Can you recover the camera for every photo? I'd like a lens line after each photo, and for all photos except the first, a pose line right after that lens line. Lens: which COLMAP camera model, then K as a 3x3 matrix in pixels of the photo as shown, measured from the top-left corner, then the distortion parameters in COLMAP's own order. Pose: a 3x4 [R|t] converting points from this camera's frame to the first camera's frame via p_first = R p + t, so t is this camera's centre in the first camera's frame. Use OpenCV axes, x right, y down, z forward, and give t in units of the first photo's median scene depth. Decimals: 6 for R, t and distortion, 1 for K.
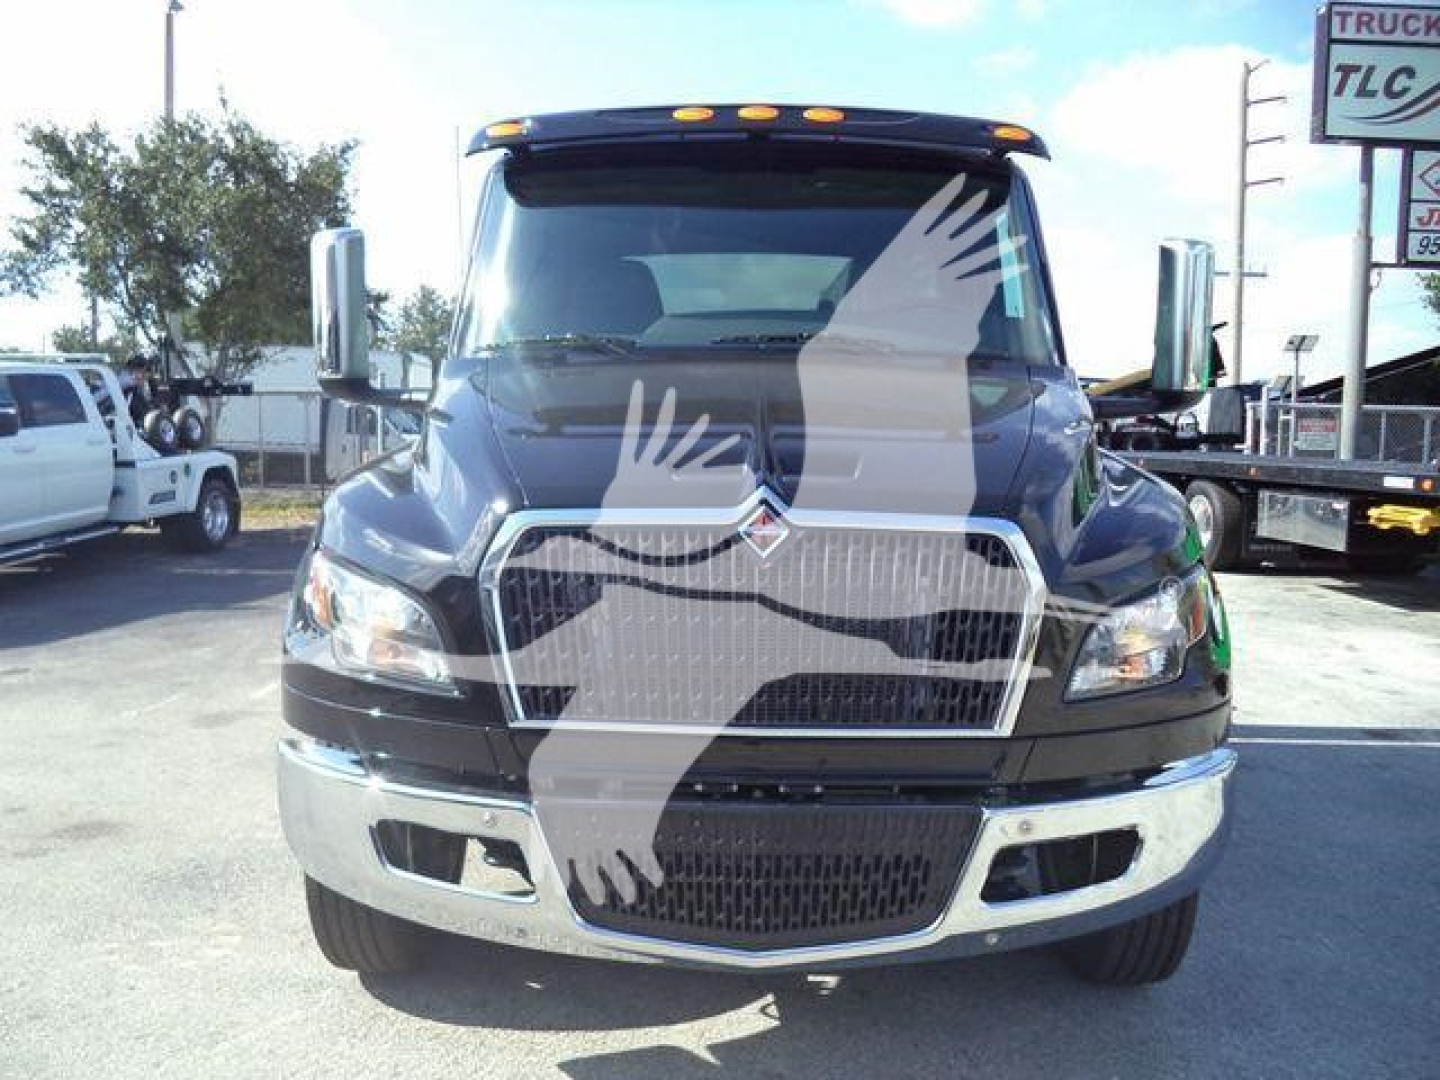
lens RADIAL K [[1174.1, 0, 723.0], [0, 1174.1, 536.6], [0, 0, 1]] dist [-0.033009, 0.002144]
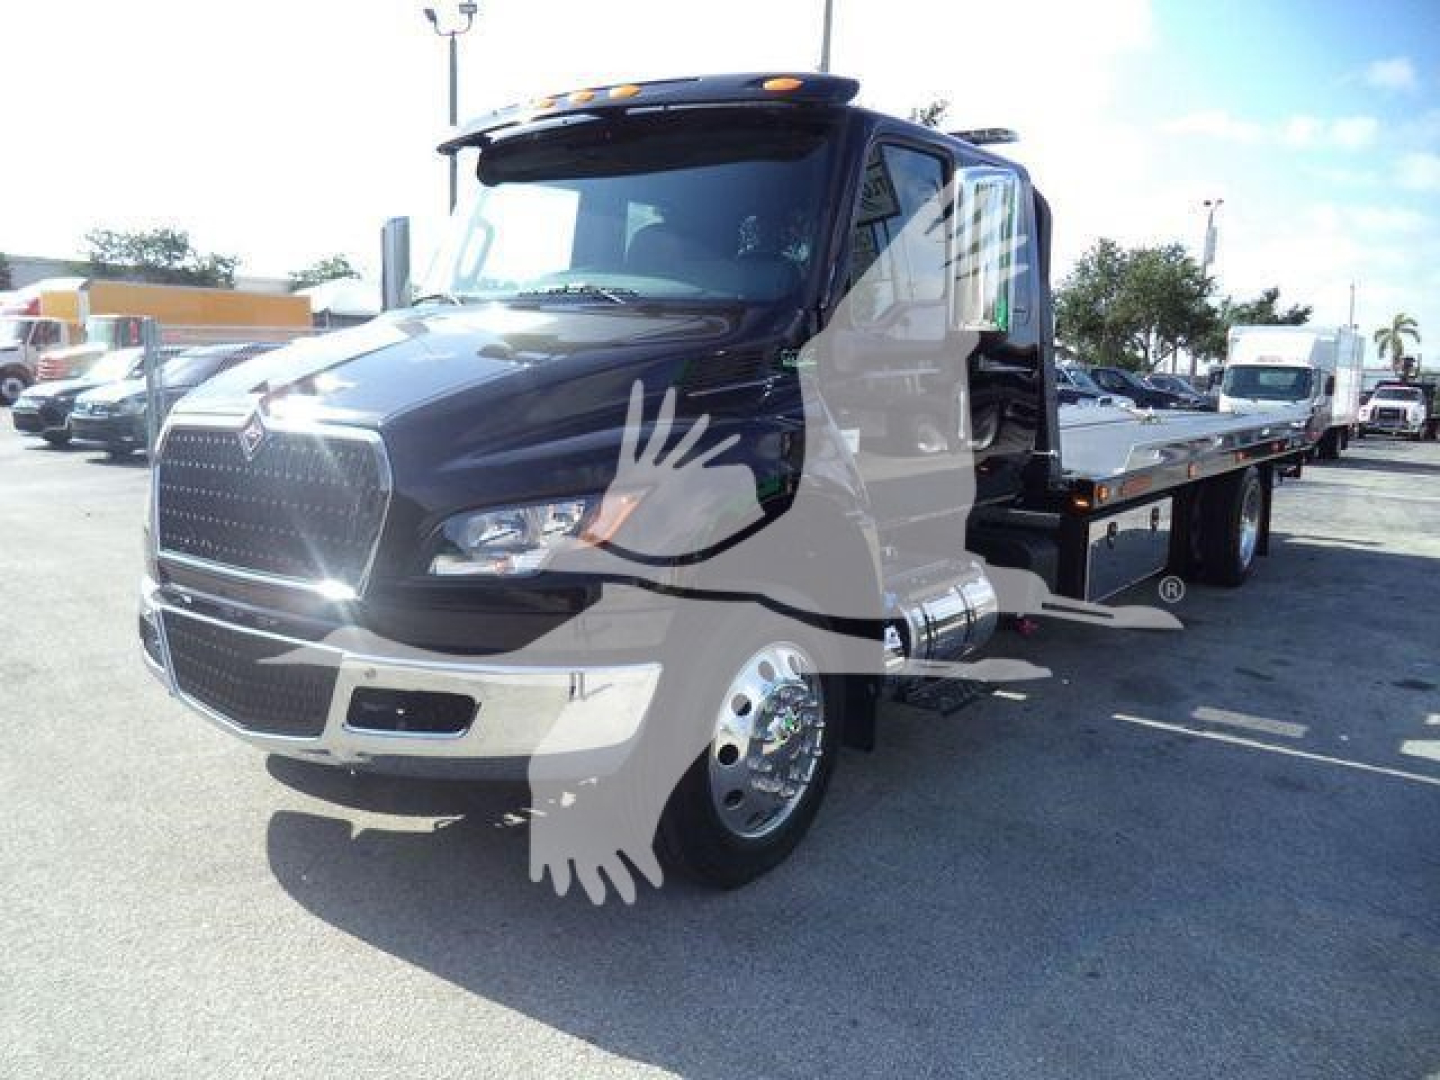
lens RADIAL K [[1174.1, 0, 723.0], [0, 1174.1, 536.6], [0, 0, 1]] dist [-0.033009, 0.002144]
pose [[0.824066, 0.097726, -0.558000, 0.161591], [-0.076507, 0.995183, 0.061306, -0.001168], [0.561303, -0.007829, 0.827573, 0.019902]]
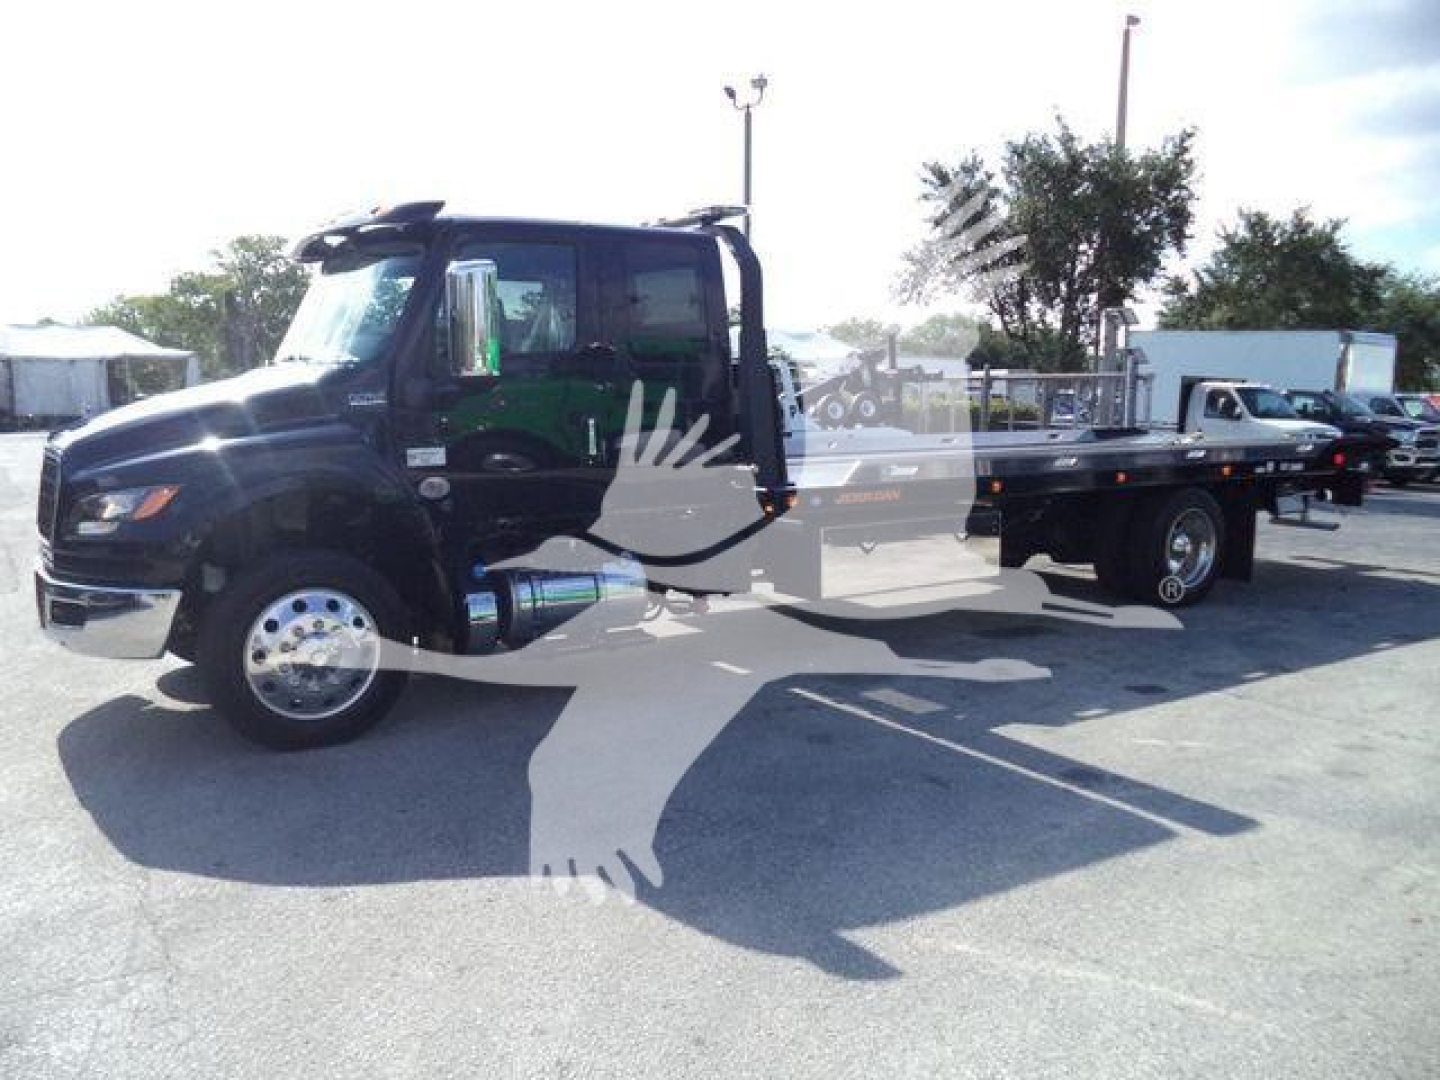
lens RADIAL K [[1174.5, 0, 724.6], [0, 1174.5, 573.0], [0, 0, 1]] dist [-0.037644, -0.003296]
pose [[0.574033, 0.110952, -0.811280, 0.349846], [-0.075375, 0.993731, 0.082572, -0.007810], [0.815356, 0.013751, 0.578797, 0.097085]]
